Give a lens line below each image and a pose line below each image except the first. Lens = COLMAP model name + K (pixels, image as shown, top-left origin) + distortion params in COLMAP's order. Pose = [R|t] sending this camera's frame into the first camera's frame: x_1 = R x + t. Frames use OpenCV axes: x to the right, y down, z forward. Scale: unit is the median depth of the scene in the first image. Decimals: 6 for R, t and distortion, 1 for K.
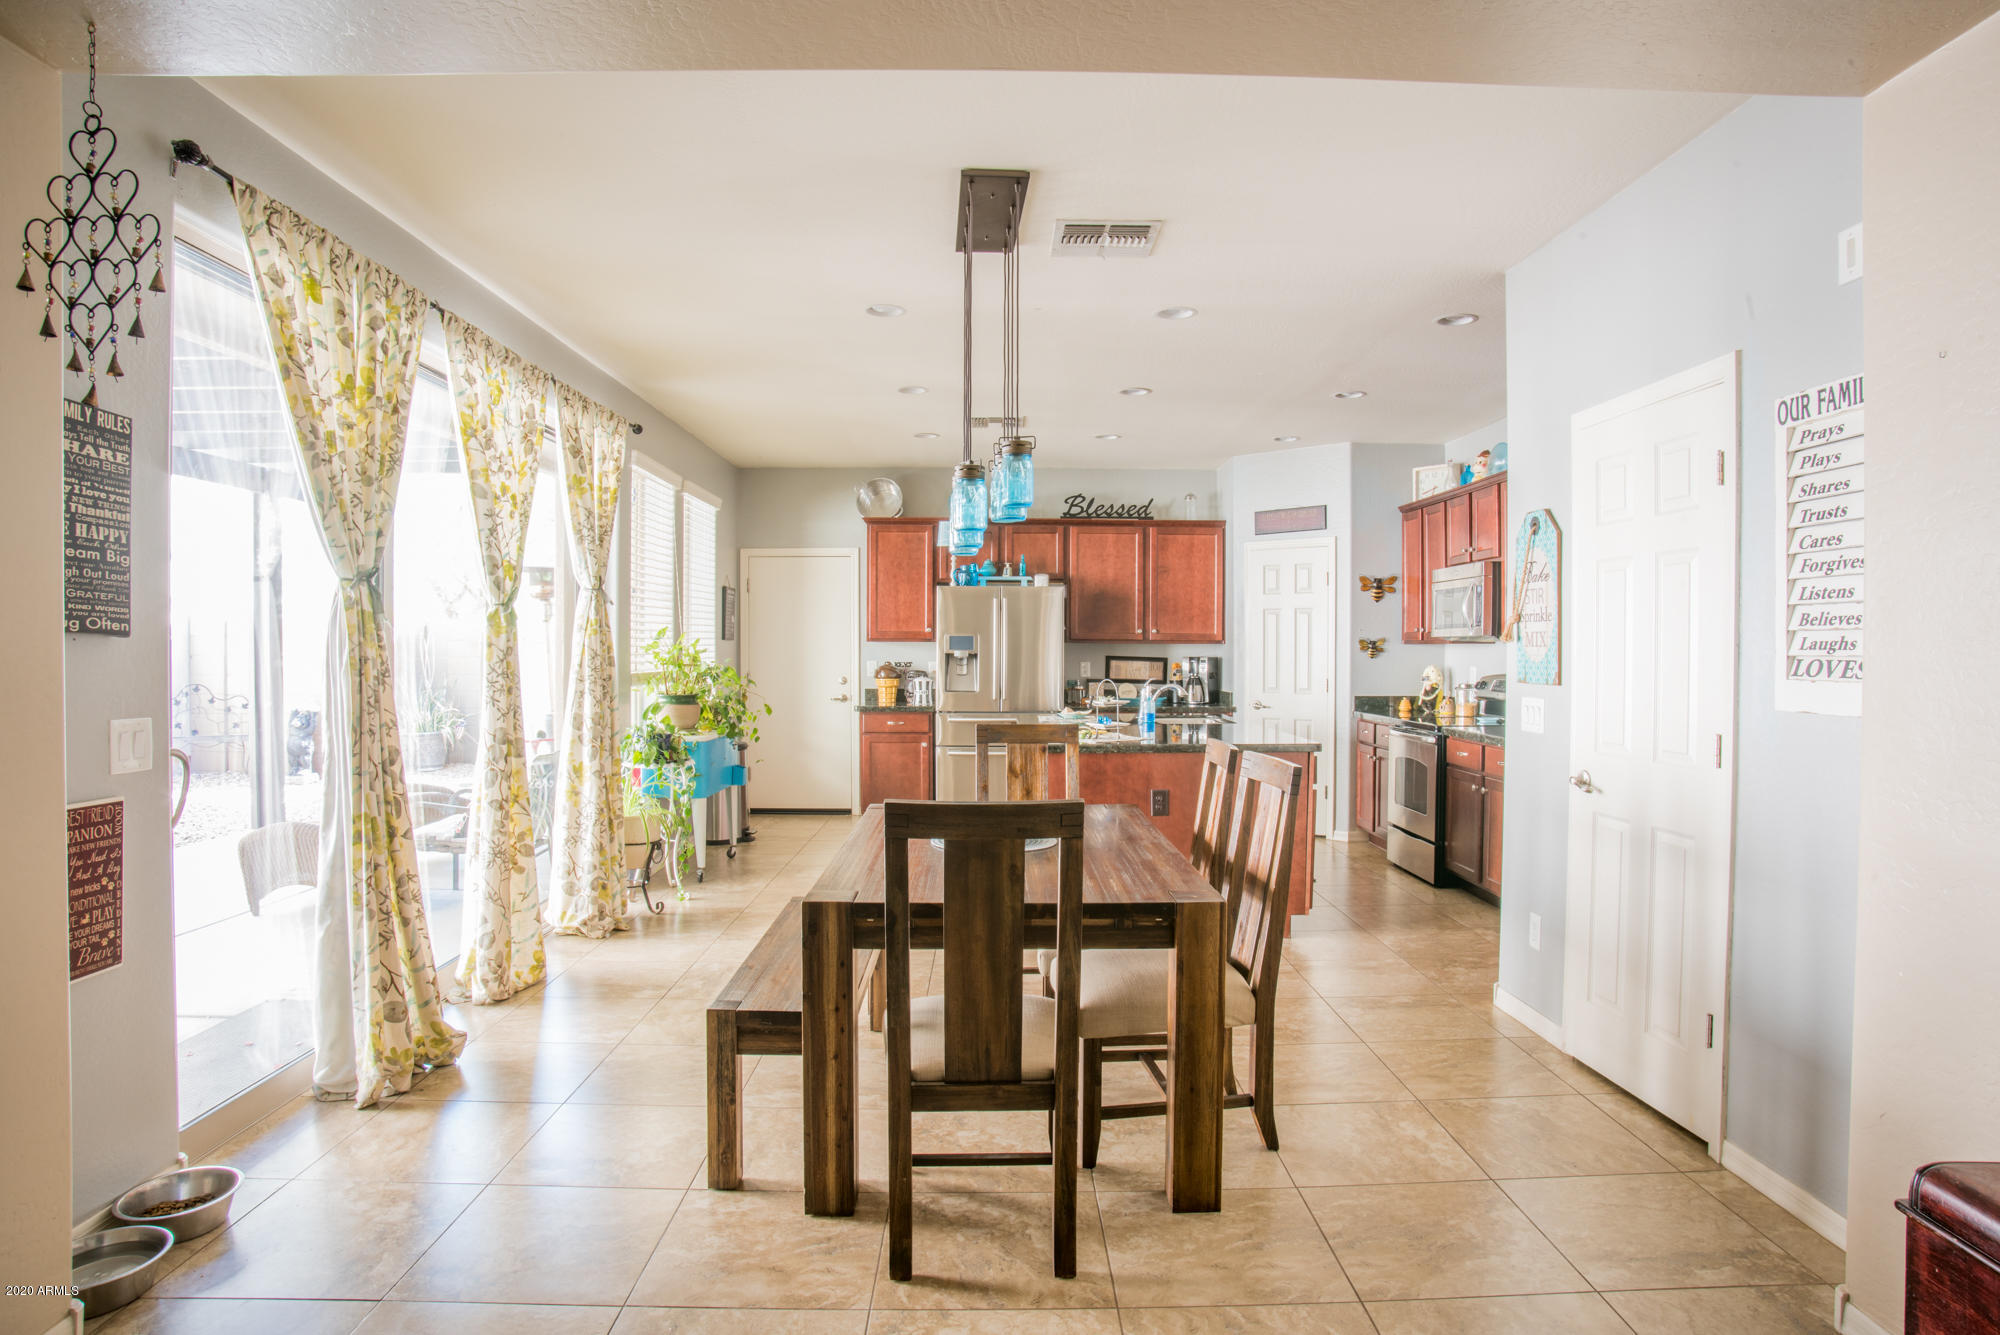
lens RADIAL K [[1100.9, 0, 1025.6], [0, 1100.9, 656.9], [0, 0, 1]] dist [-0.119974, 0.061863]
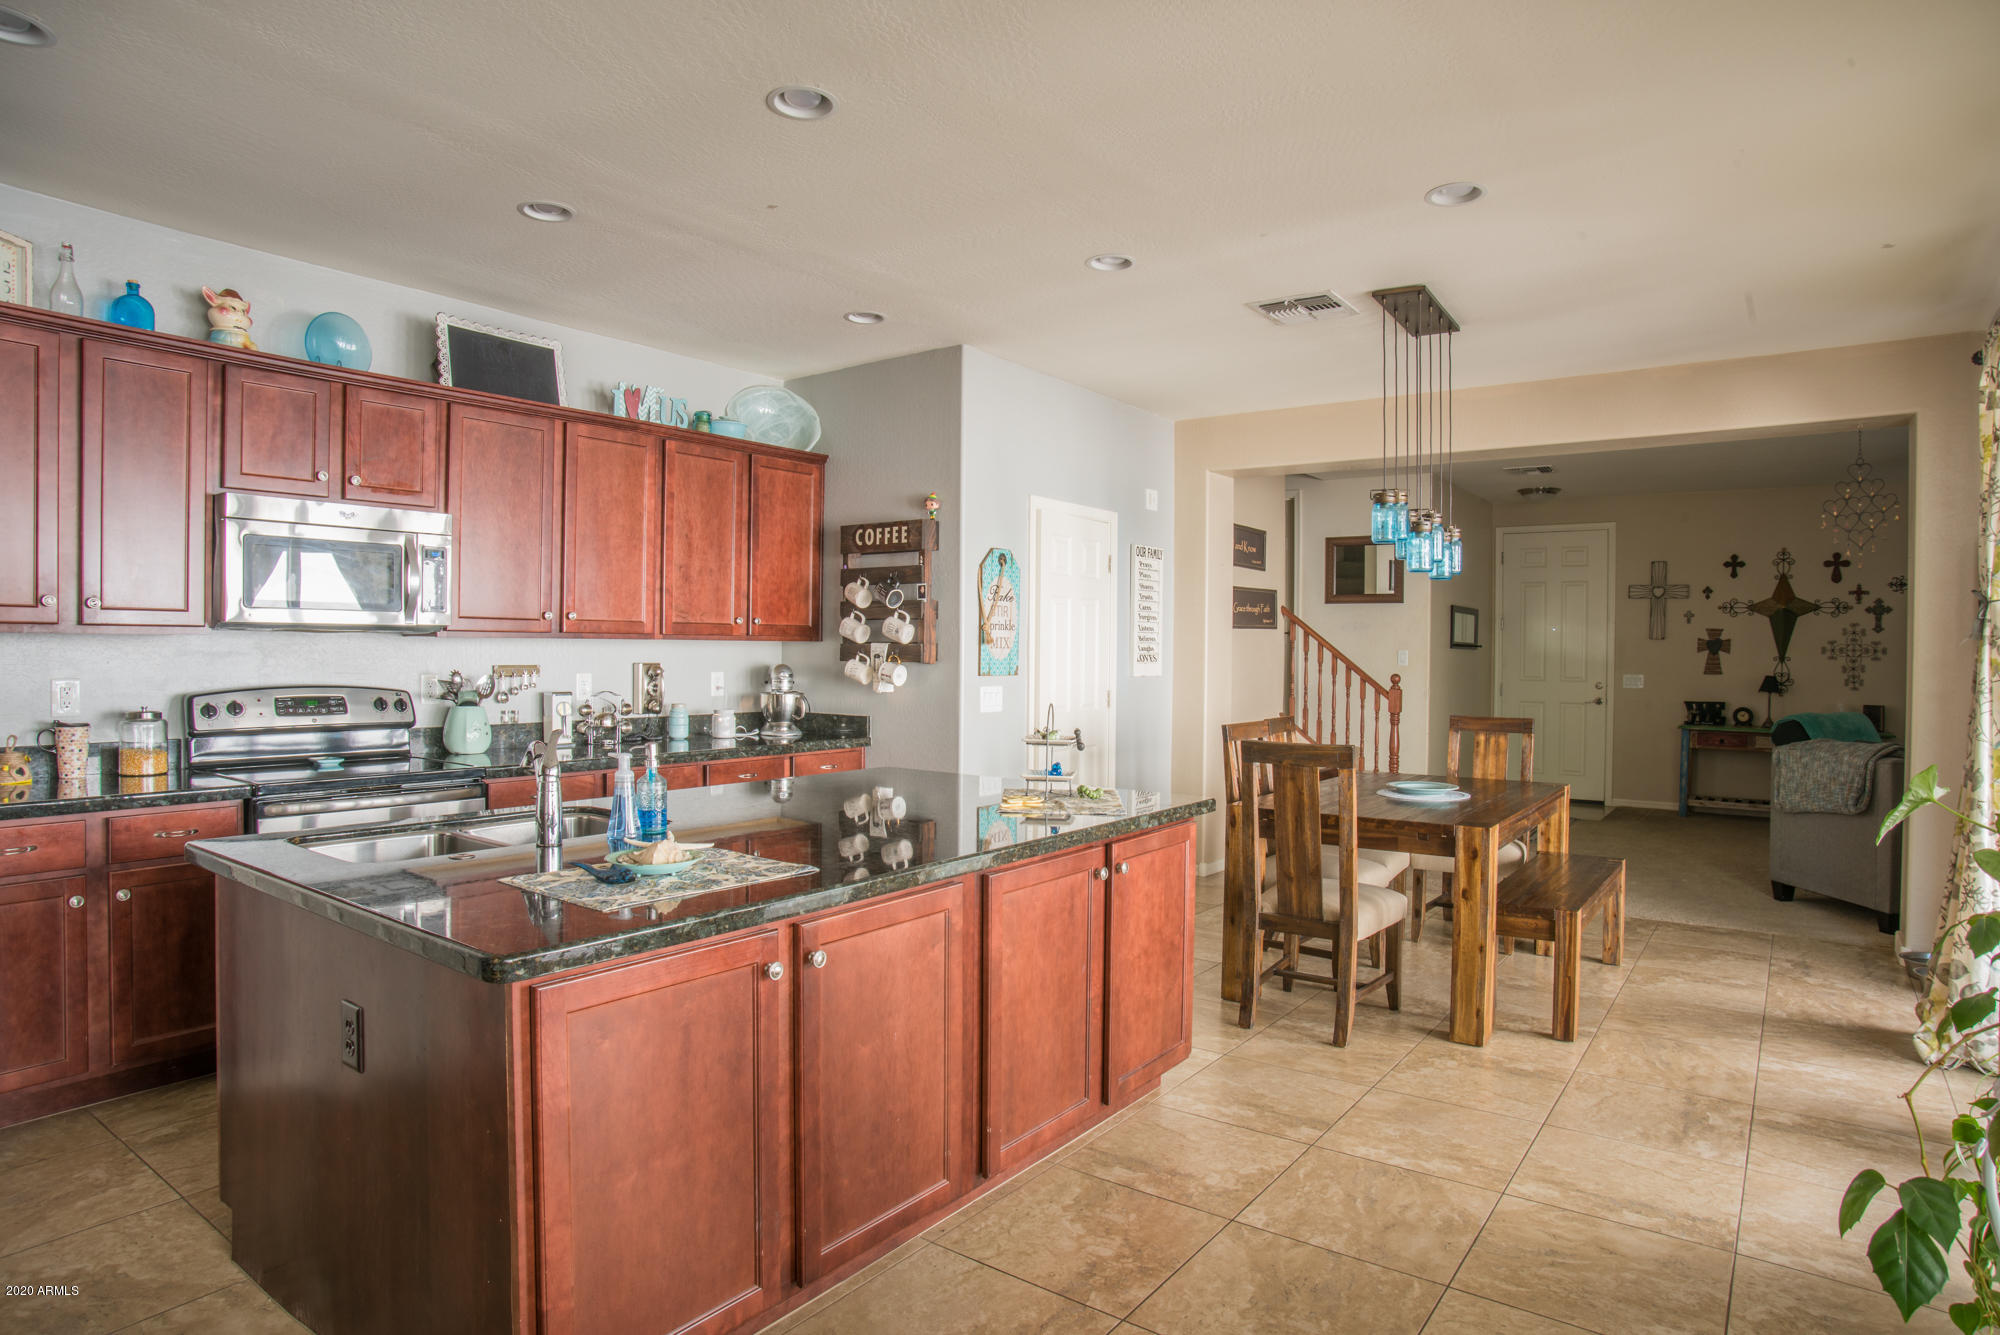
lens RADIAL K [[1135.0, 0, 1005.7], [0, 1135.0, 657.7], [0, 0, 1]] dist [-0.111299, 0.060391]
pose [[-0.782523, -0.016426, 0.622405, -0.190847], [-0.006422, 0.999812, 0.018312, -0.010530], [-0.622589, 0.010332, -0.782481, 0.940169]]
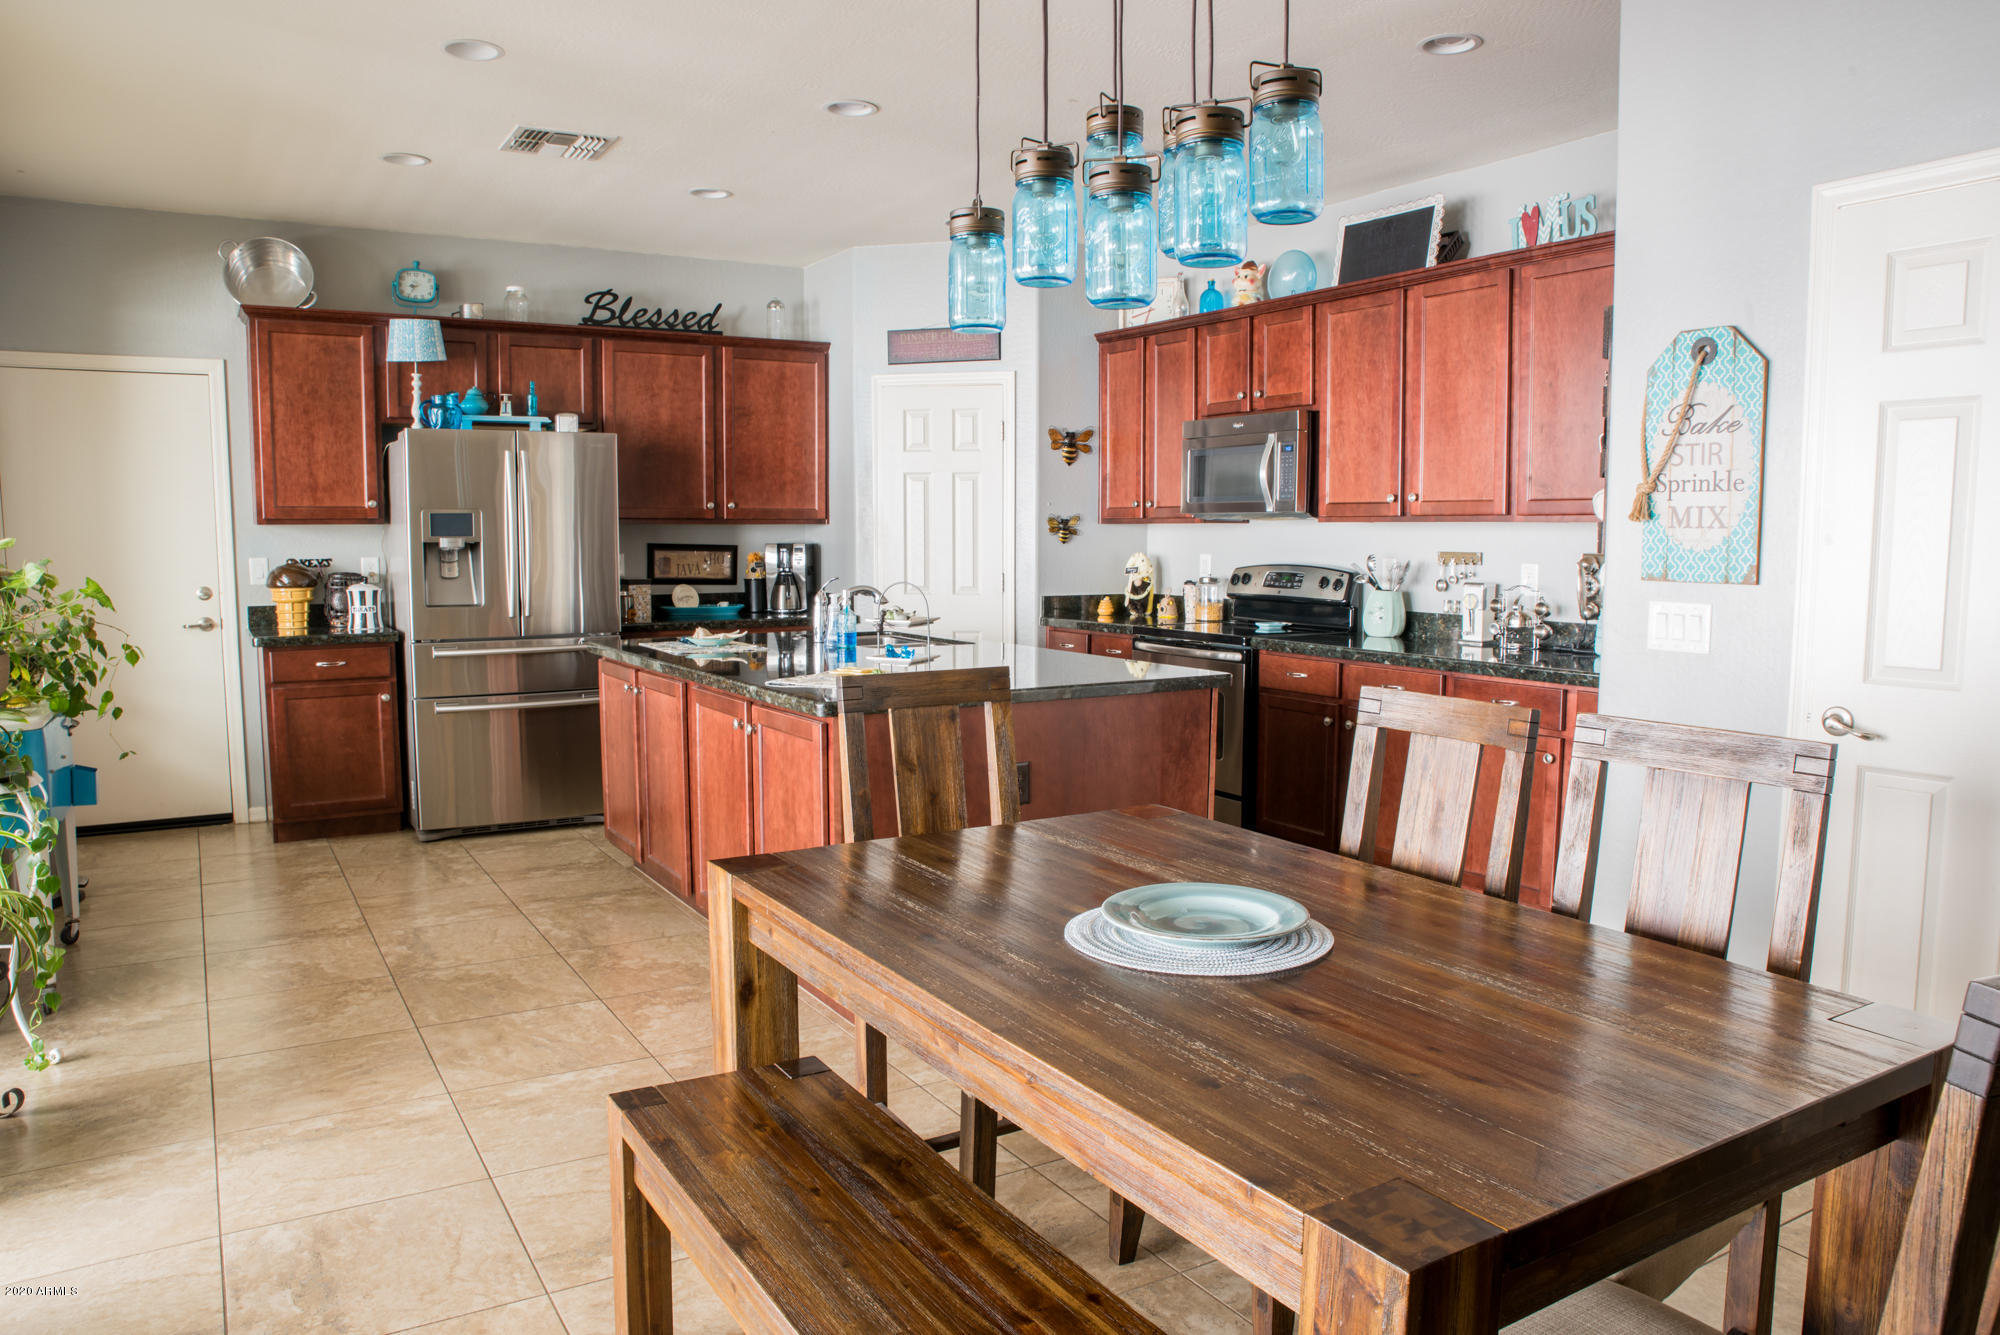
lens RADIAL K [[1367.8, 0, 991.4], [0, 1367.8, 657.1], [0, 0, 1]] dist [-0.134293, 0.099911]
pose [[0.874442, -0.047865, 0.482762, -0.148998], [0.007282, 0.996304, 0.085592, -0.001300], [-0.485075, -0.071330, 0.871559, 0.208424]]
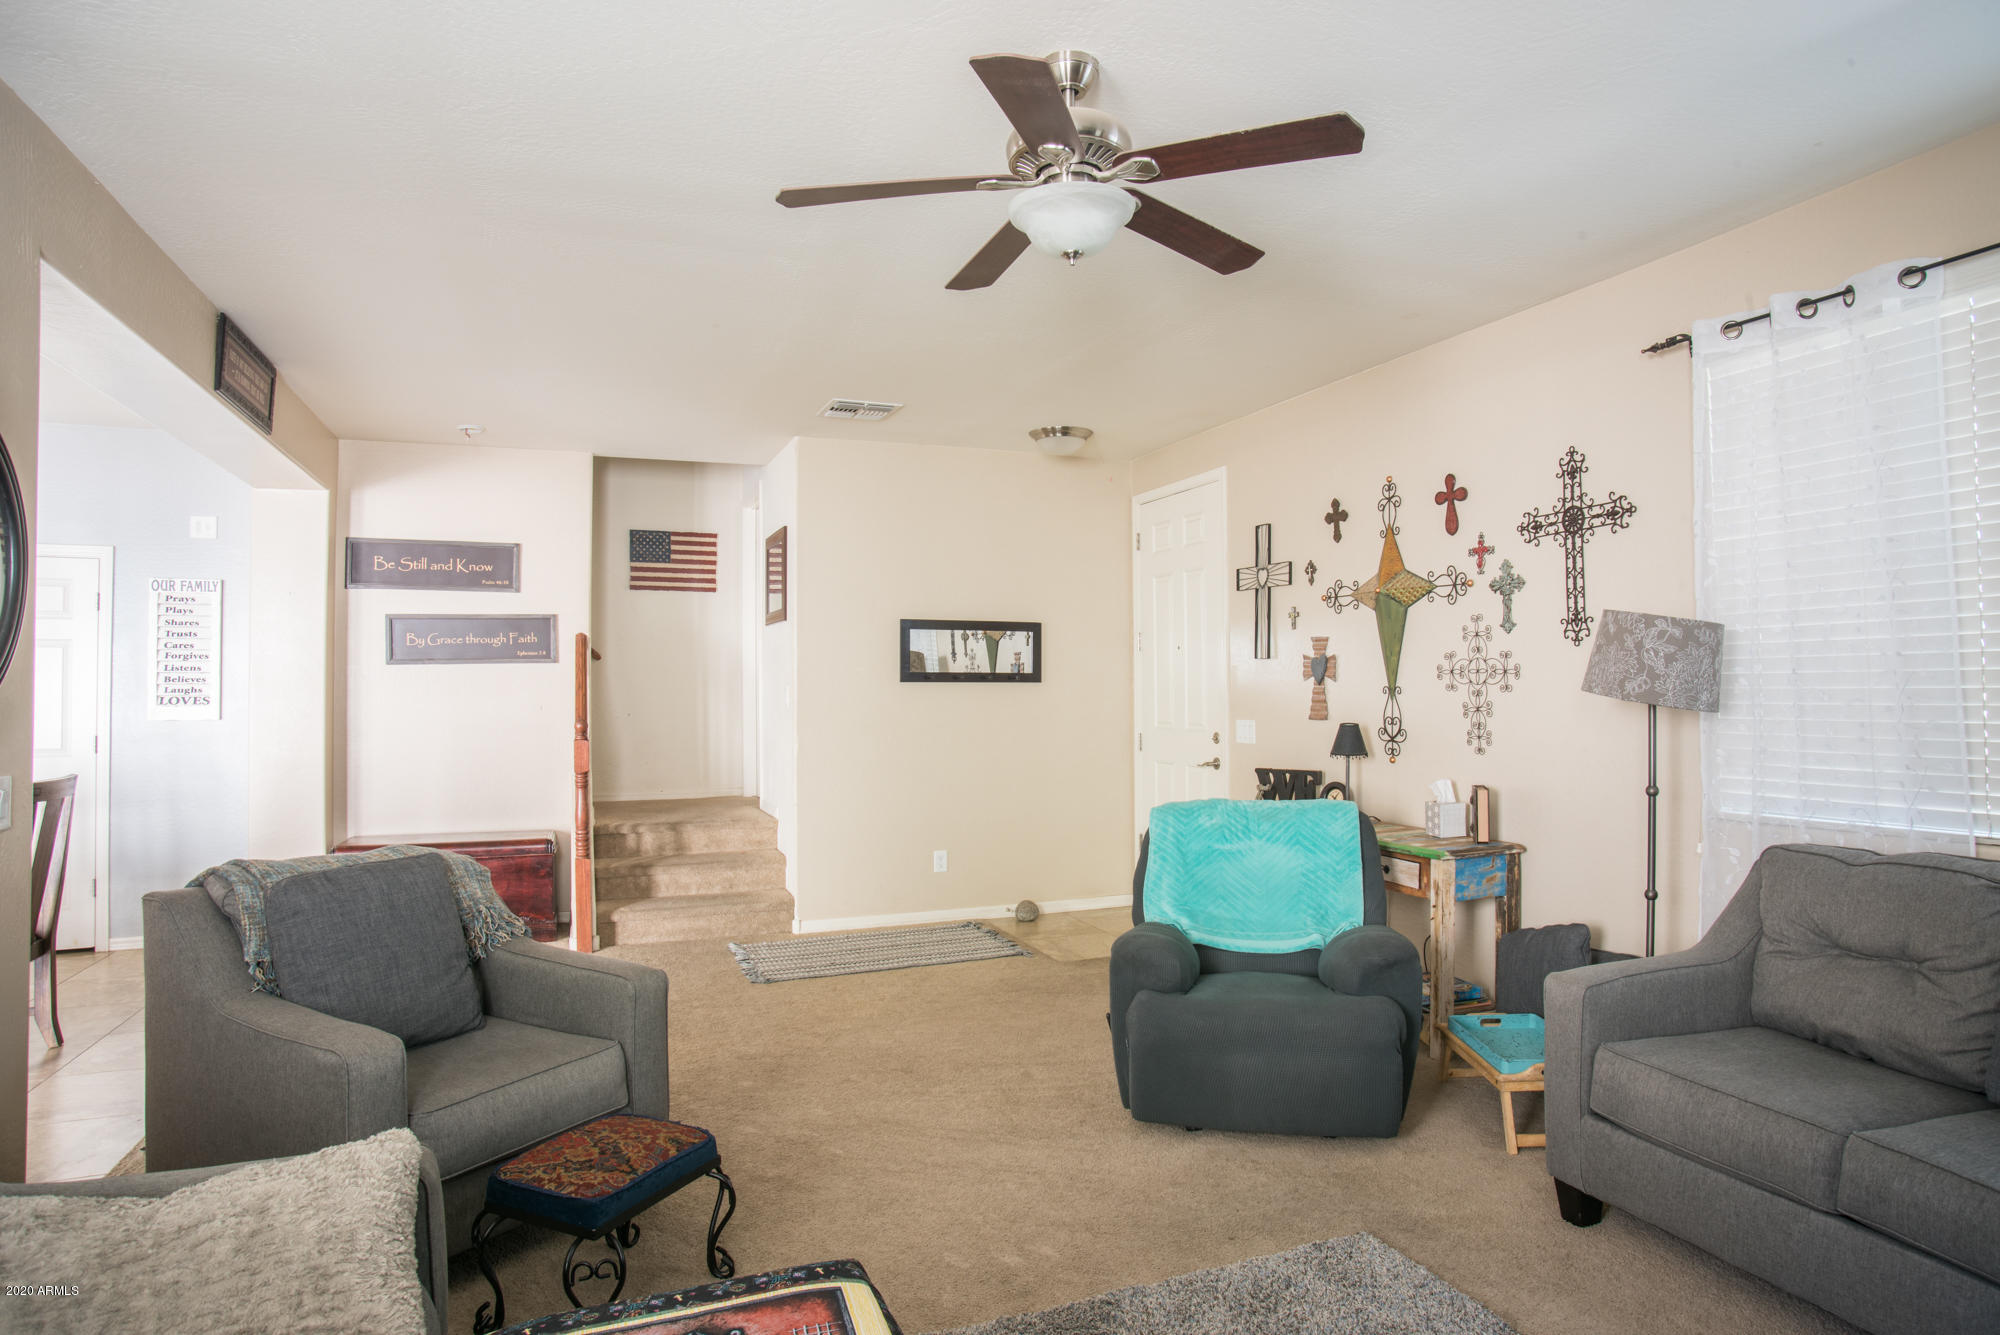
lens RADIAL K [[1146.6, 0, 1006.5], [0, 1146.6, 659.7], [0, 0, 1]] dist [-0.117506, 0.059775]
pose [[-0.328190, 0.021168, 0.944375, -0.593052], [0.014302, 0.999746, -0.017439, -0.003129], [-0.944504, 0.007783, -0.328409, 0.019160]]
